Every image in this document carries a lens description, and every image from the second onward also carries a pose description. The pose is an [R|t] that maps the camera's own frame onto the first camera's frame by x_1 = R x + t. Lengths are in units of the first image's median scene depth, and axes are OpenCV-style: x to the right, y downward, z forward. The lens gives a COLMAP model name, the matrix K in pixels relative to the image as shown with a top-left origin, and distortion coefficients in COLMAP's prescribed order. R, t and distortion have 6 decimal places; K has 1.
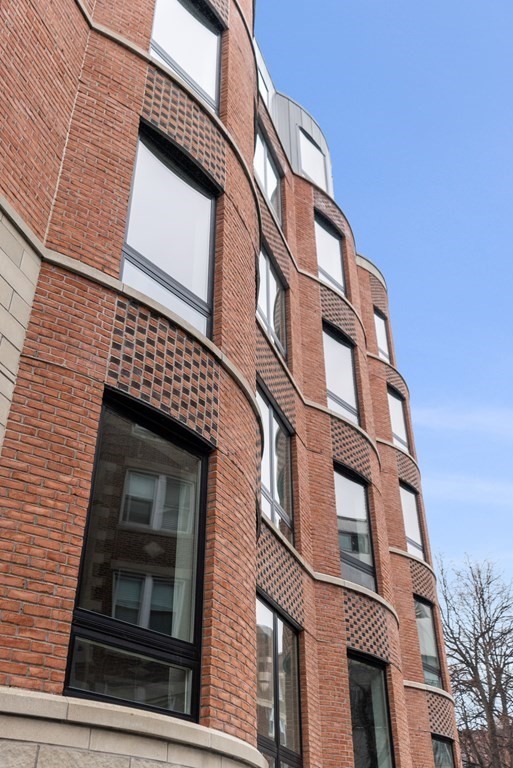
lens RADIAL K [[790.9, 0, 256.5], [0, 790.9, 384.0], [0, 0, 1]] dist [0.006180, -0.000440]
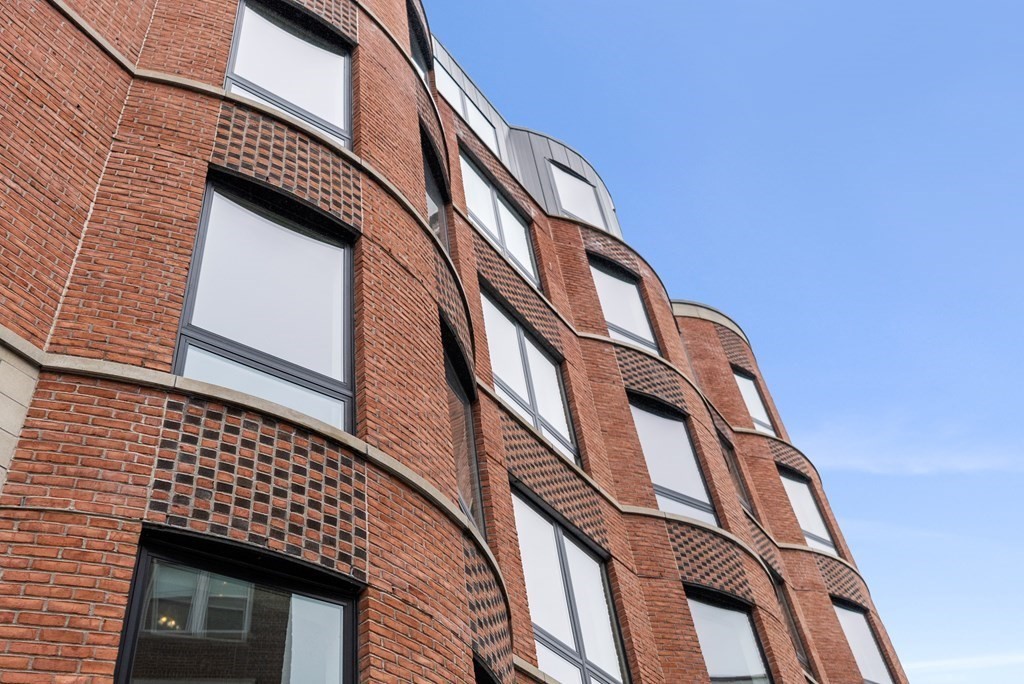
lens RADIAL K [[1054.5, 0, 514.2], [0, 1054.5, 309.5], [0, 0, 1]] dist [0.006180, -0.000440]
pose [[0.960732, -0.266798, -0.076241, 0.173415], [0.244107, 0.943300, -0.224936, 0.083760], [0.131931, 0.197493, 0.971386, 0.121741]]
